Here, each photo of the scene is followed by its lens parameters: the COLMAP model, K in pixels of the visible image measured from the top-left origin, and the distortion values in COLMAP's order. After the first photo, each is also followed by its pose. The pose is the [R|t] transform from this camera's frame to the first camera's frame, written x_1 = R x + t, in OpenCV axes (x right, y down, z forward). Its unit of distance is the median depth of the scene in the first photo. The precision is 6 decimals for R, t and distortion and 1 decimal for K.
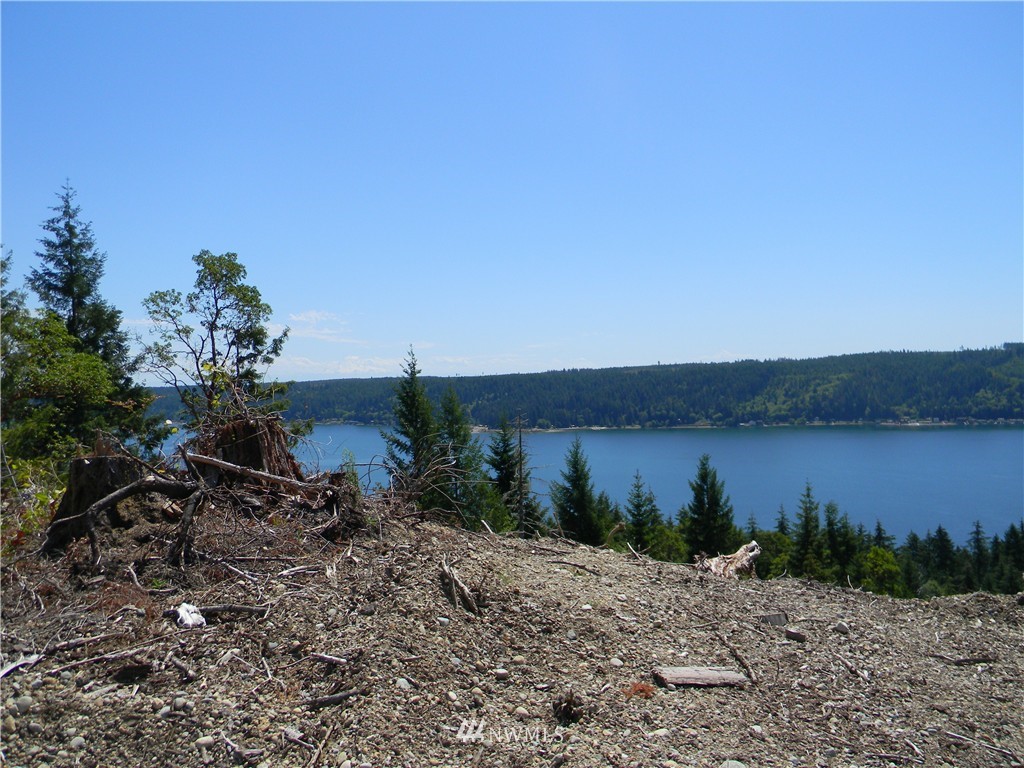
lens RADIAL K [[832.4, 0, 512.0], [0, 832.4, 384.0], [0, 0, 1]] dist [0.002217, 0.009590]
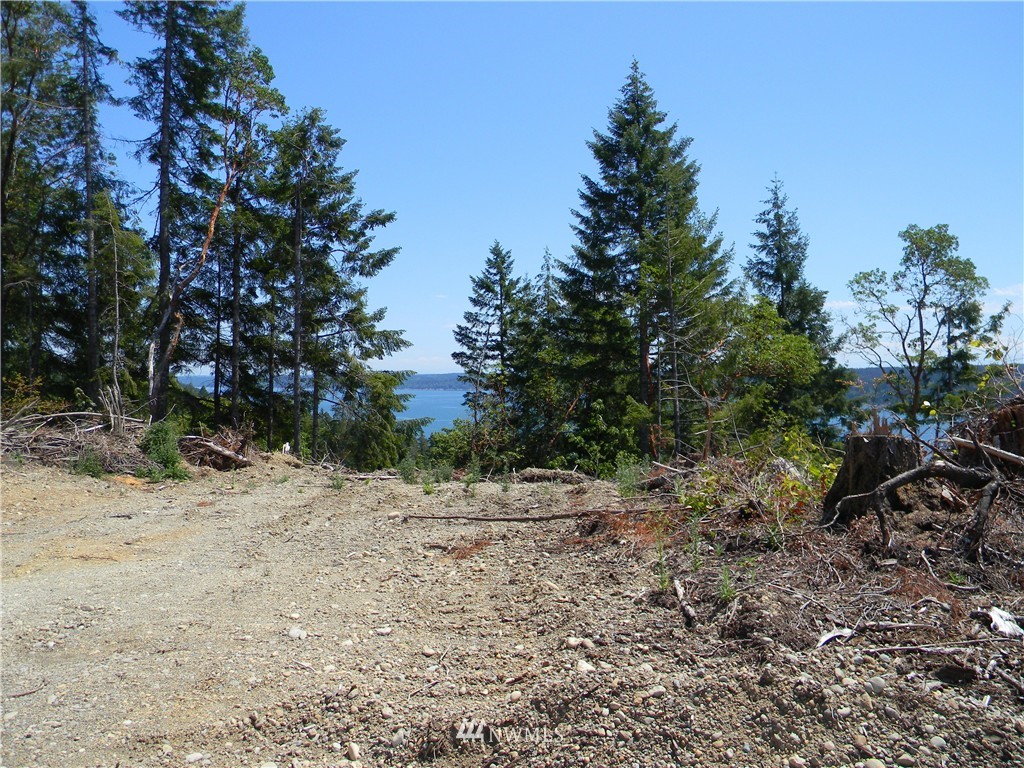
lens RADIAL K [[832.4, 0, 512.0], [0, 832.4, 384.0], [0, 0, 1]] dist [0.002217, 0.009590]
pose [[0.705990, 0.026067, -0.707742, -0.102198], [-0.010182, 0.999593, 0.026660, 0.004381], [0.708148, -0.011616, 0.705968, 0.004450]]
